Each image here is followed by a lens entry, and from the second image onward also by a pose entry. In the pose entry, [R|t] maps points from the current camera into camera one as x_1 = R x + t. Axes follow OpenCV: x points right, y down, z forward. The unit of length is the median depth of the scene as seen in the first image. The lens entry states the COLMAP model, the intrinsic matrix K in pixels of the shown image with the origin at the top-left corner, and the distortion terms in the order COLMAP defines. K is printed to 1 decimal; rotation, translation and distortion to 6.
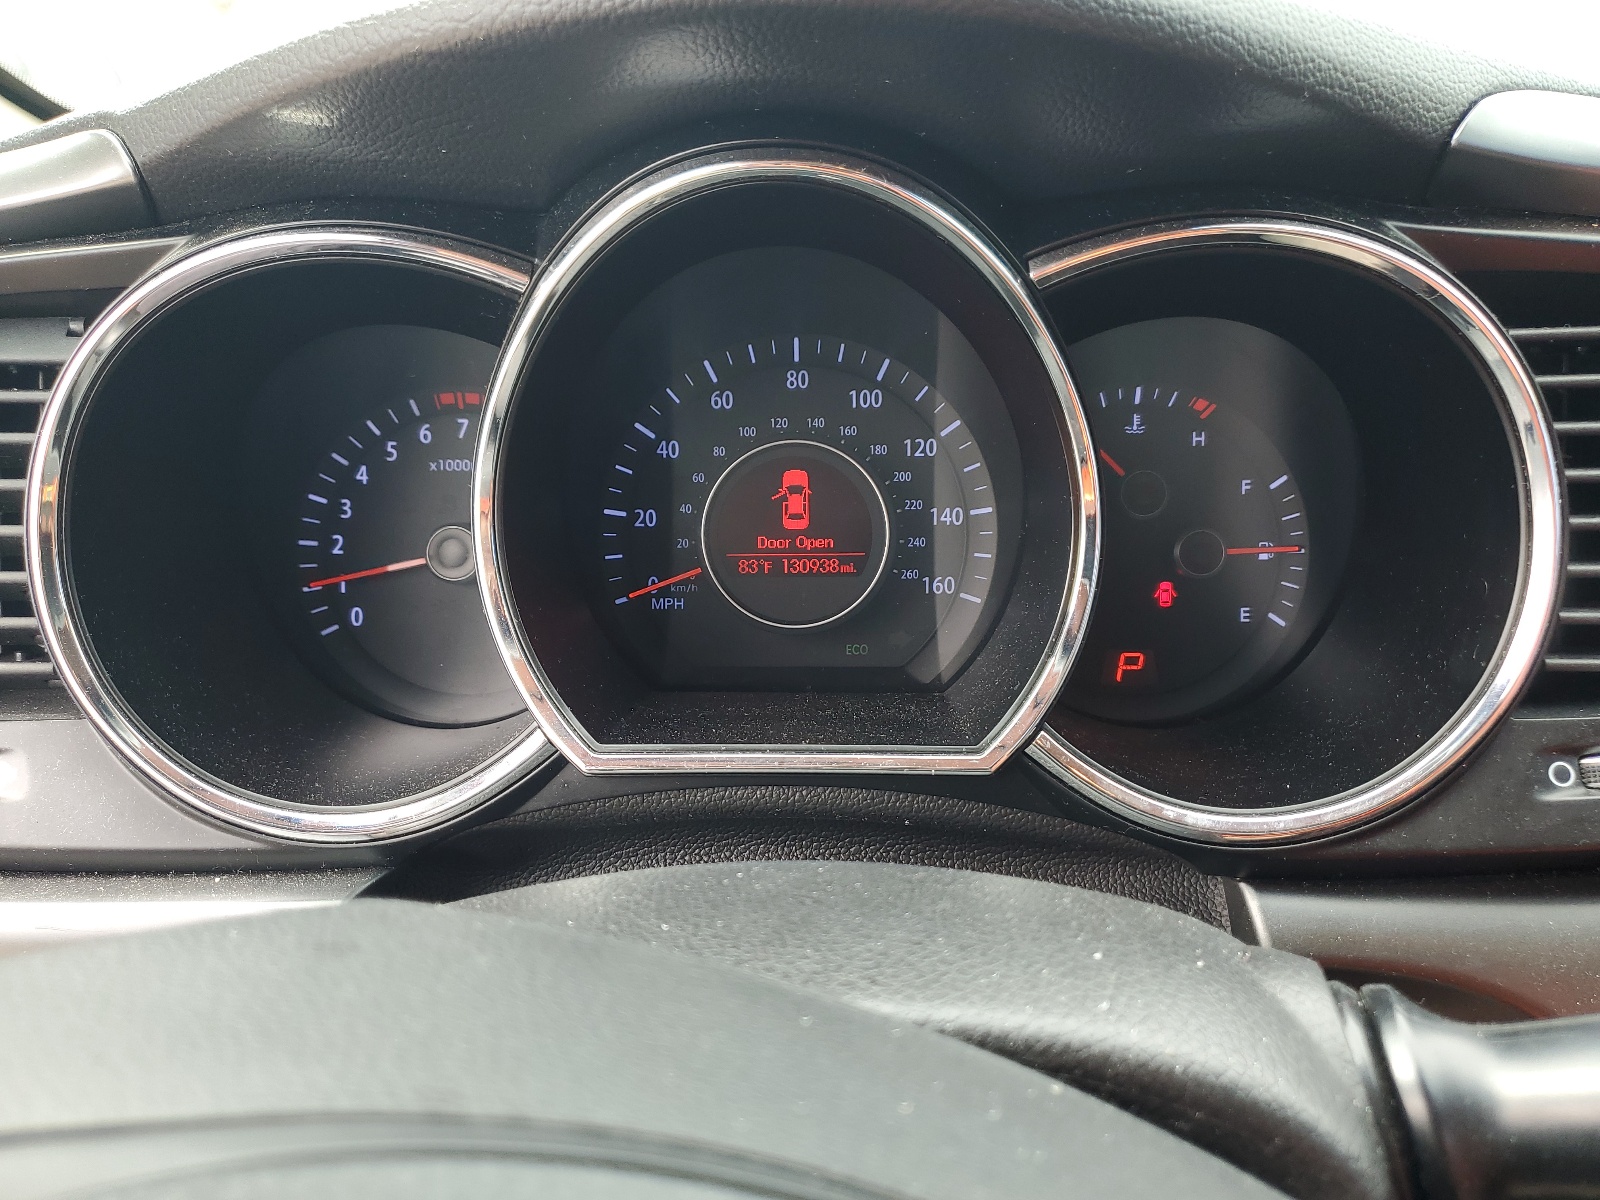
lens RADIAL K [[1221.1, 0, 801.8], [0, 1221.1, 602.1], [0, 0, 1]] dist [-0.045778, -0.003671]
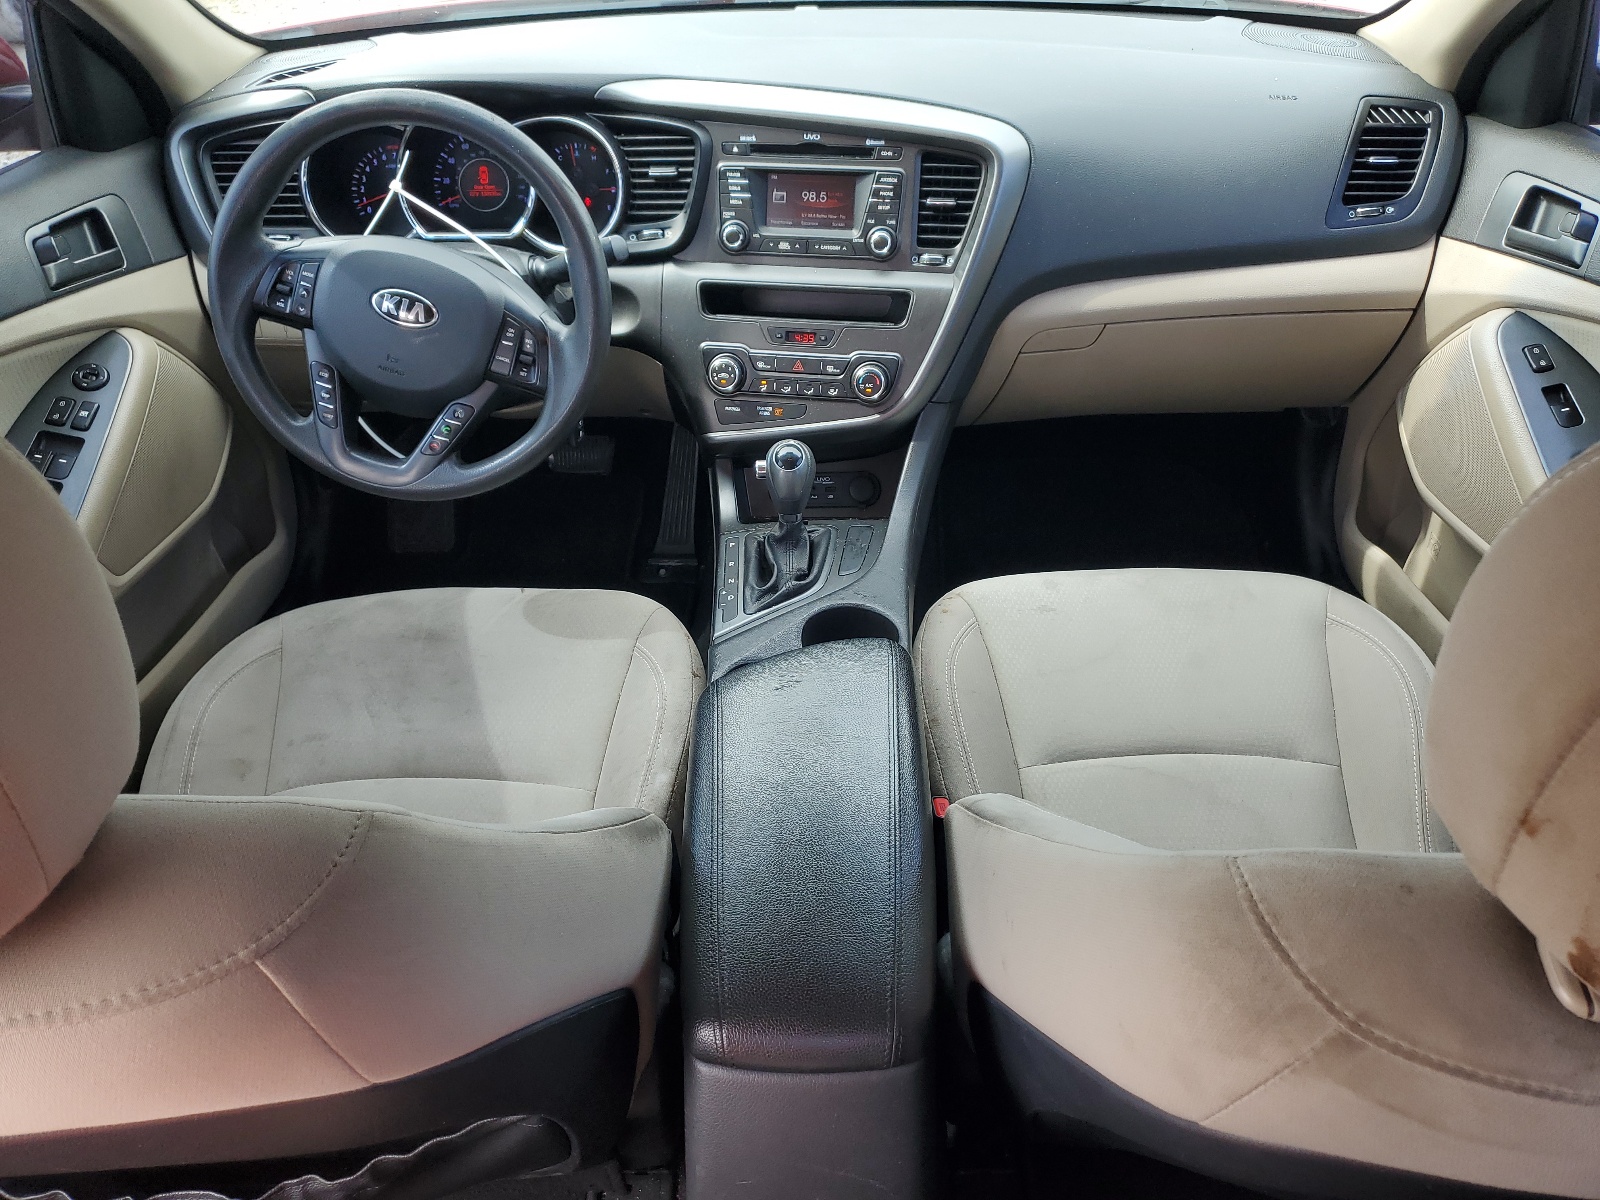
lens RADIAL K [[1221.1, 0, 796.2], [0, 1221.1, 599.5], [0, 0, 1]] dist [-0.045778, -0.003671]
pose [[0.999995, -0.001466, 0.002628, 0.919859], [0.000715, 0.964086, 0.265589, 0.181671], [-0.002923, -0.265586, 0.964083, -2.860935]]
